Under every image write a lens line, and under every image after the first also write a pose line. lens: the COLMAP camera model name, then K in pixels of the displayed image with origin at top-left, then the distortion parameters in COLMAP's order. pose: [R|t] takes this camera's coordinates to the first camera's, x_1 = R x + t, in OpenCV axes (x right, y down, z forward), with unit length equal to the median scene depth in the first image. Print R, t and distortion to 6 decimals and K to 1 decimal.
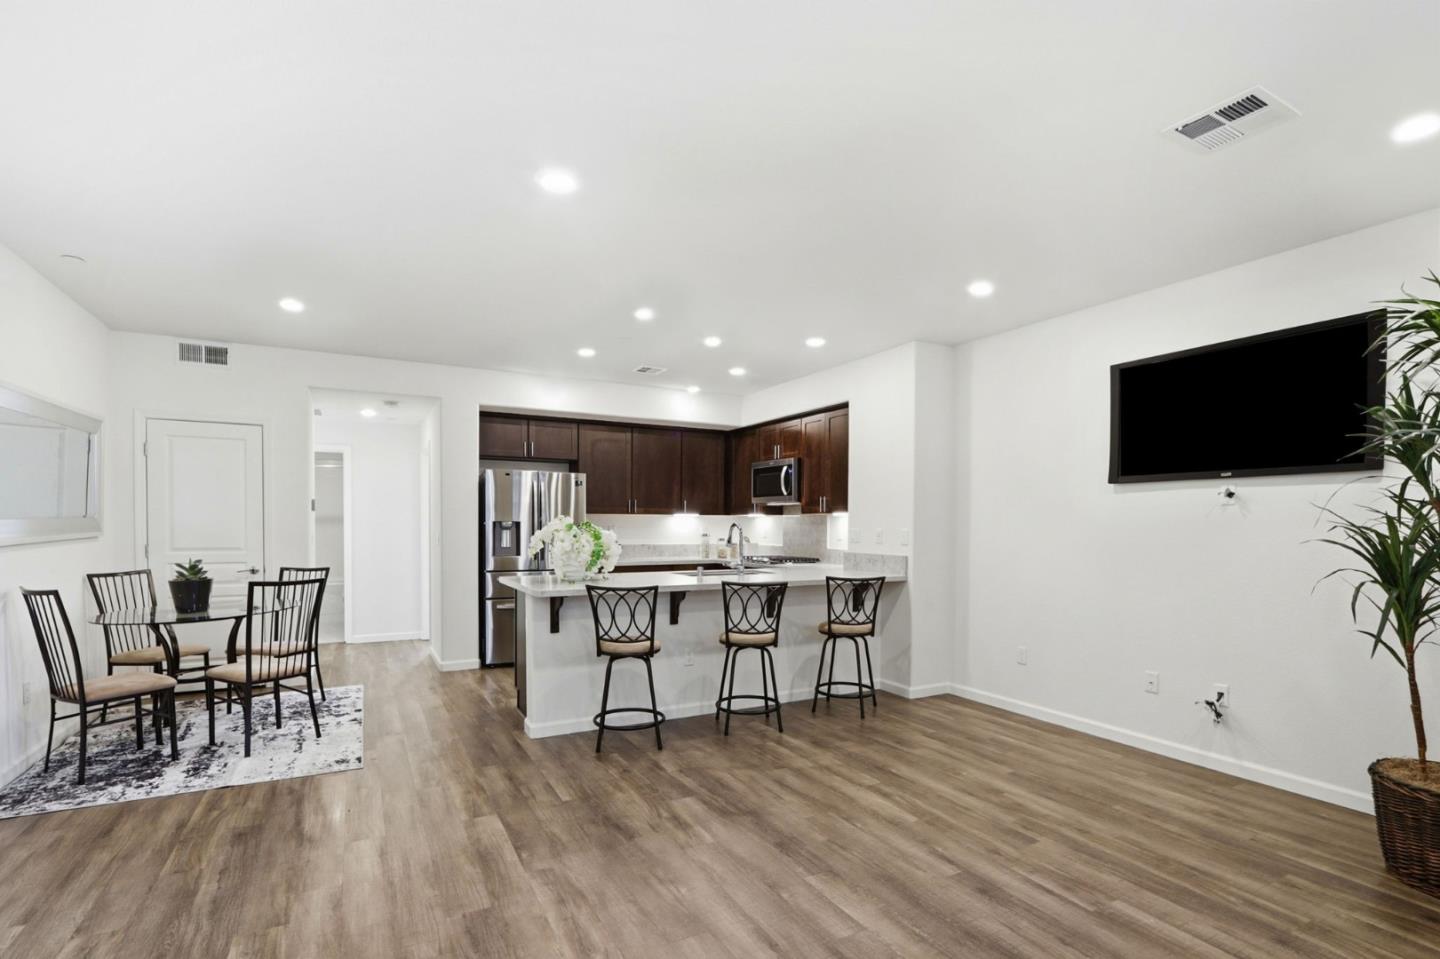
lens RADIAL K [[684.4, 0, 728.3], [0, 684.4, 525.4], [0, 0, 1]] dist [-0.011268, 0.000552]
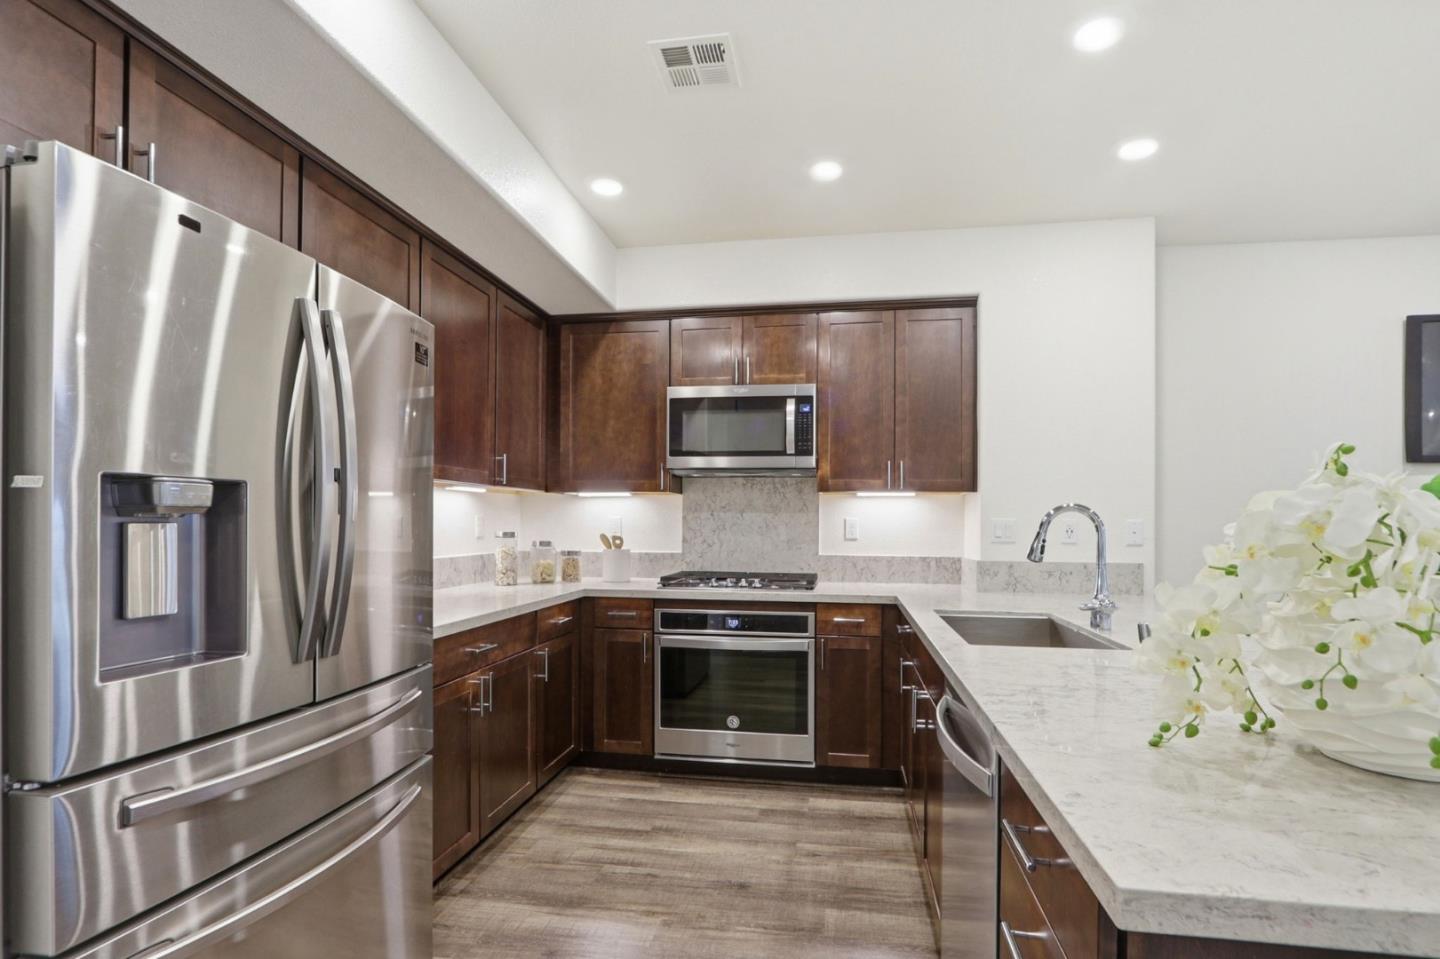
lens RADIAL K [[684.4, 0, 728.3], [0, 684.4, 525.4], [0, 0, 1]] dist [-0.011268, 0.000552]
pose [[0.613752, -0.004333, 0.789487, -0.567538], [-0.002324, 0.999971, 0.007295, 0.007543], [-0.789495, -0.006312, 0.613724, 1.163821]]
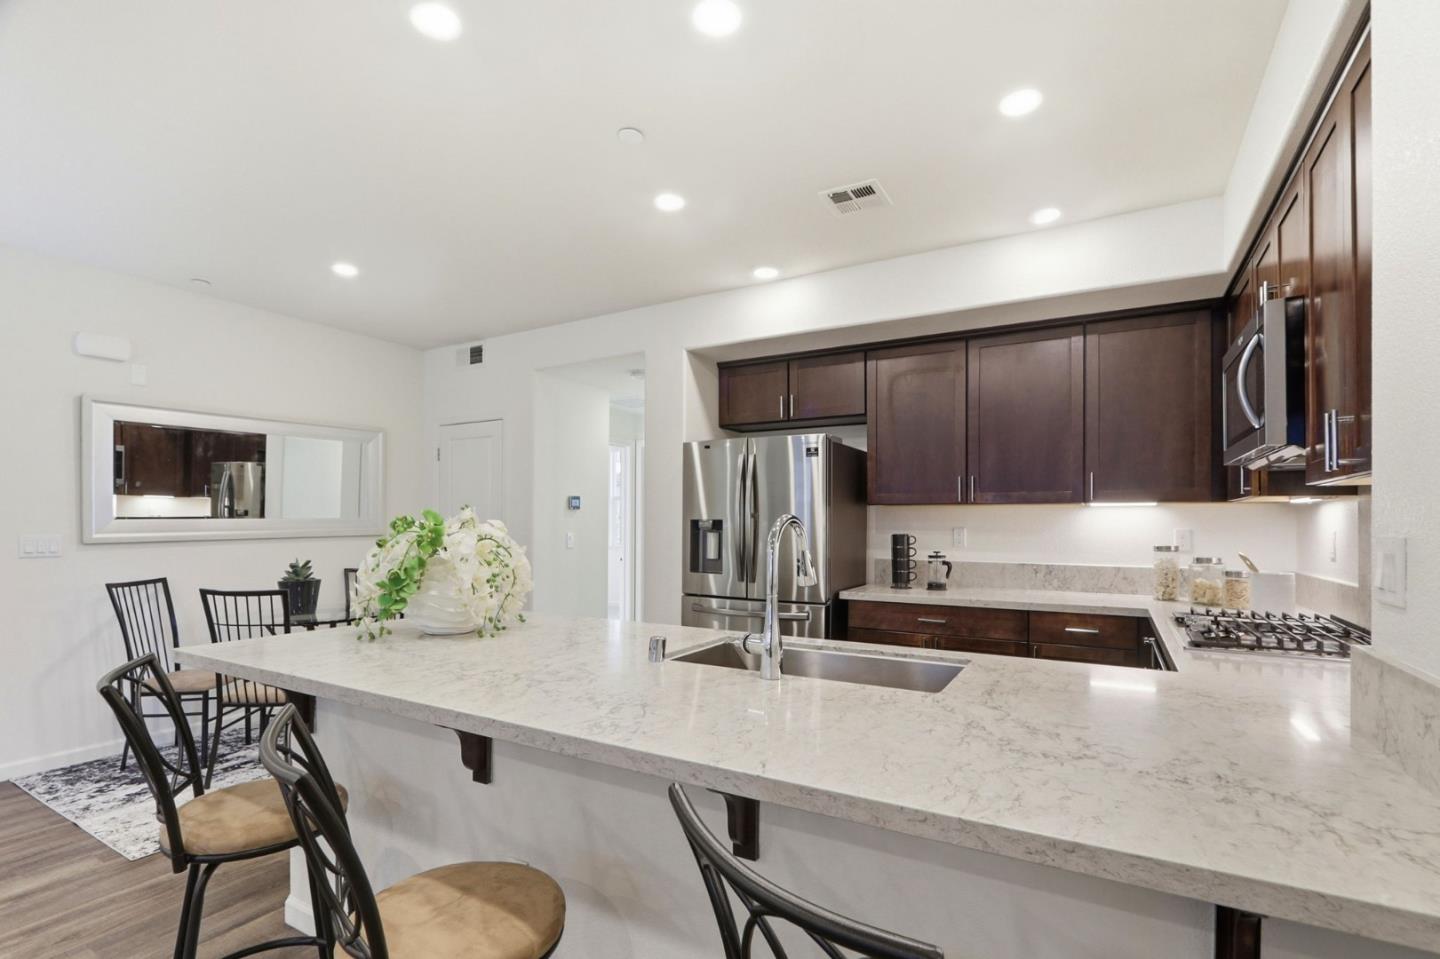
lens RADIAL K [[671.0, 0, 726.0], [0, 671.0, 518.5], [0, 0, 1]] dist [-0.006227, -0.000097]
pose [[0.526098, -0.010121, -0.850364, 0.347105], [-0.003438, 0.999896, -0.014029, 0.003128], [0.850417, 0.010304, 0.526008, 1.027251]]
